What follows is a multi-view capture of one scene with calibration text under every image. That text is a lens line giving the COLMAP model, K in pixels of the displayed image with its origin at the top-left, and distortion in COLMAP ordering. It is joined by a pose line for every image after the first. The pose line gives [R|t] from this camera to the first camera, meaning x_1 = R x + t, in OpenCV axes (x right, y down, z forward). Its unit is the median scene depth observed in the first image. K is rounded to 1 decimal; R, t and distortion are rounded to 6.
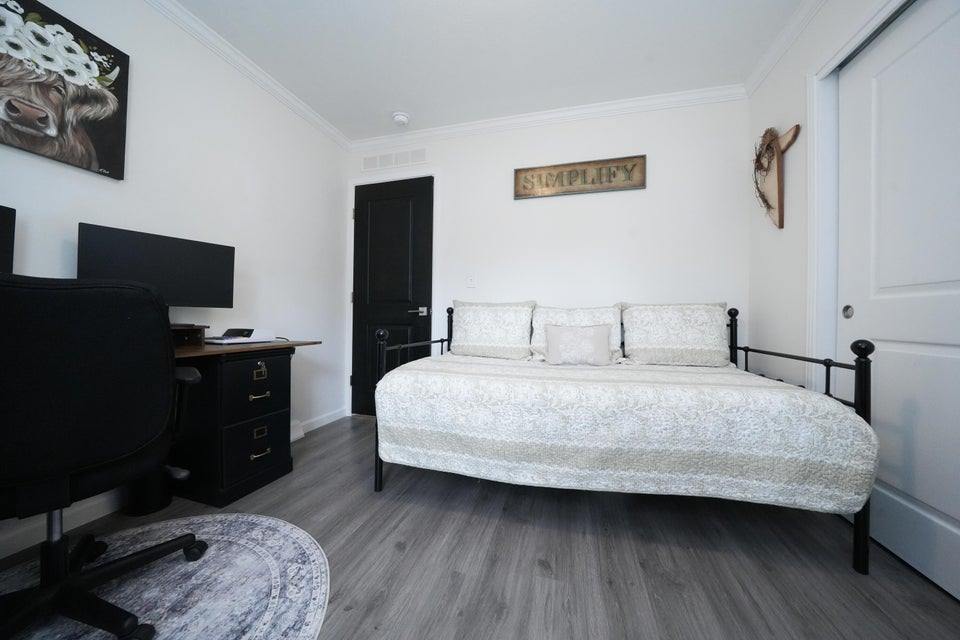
lens RADIAL K [[342.4, 0, 481.9], [0, 342.4, 320.9], [0, 0, 1]] dist [-0.022264, 0.004087]
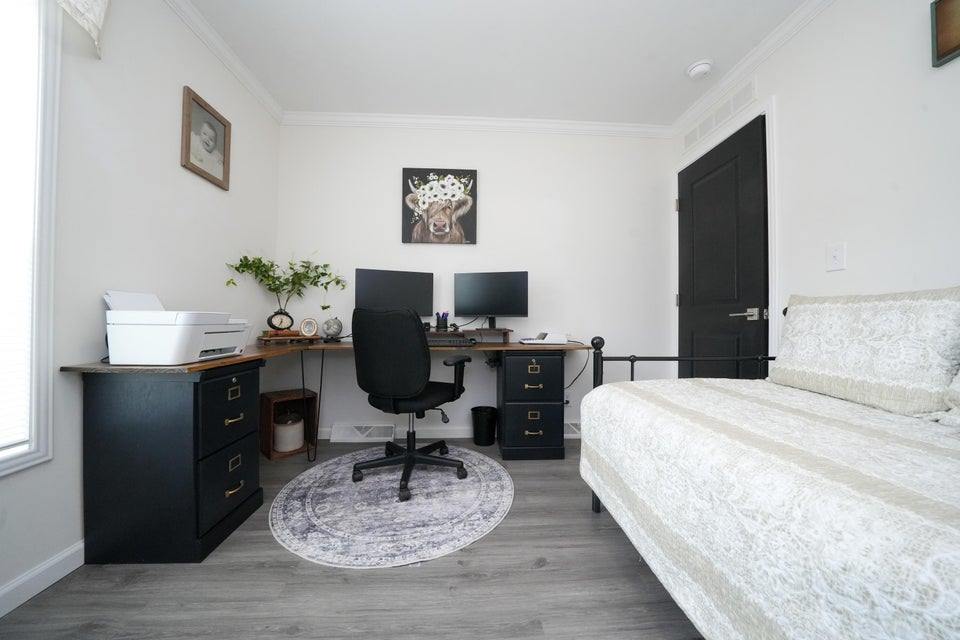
lens RADIAL K [[342.4, 0, 481.9], [0, 342.4, 320.9], [0, 0, 1]] dist [-0.022264, 0.004087]
pose [[0.300844, -0.009235, -0.953629, 0.616664], [-0.003685, 0.999934, -0.010845, -0.009993], [0.953666, 0.006777, 0.300790, 0.530172]]
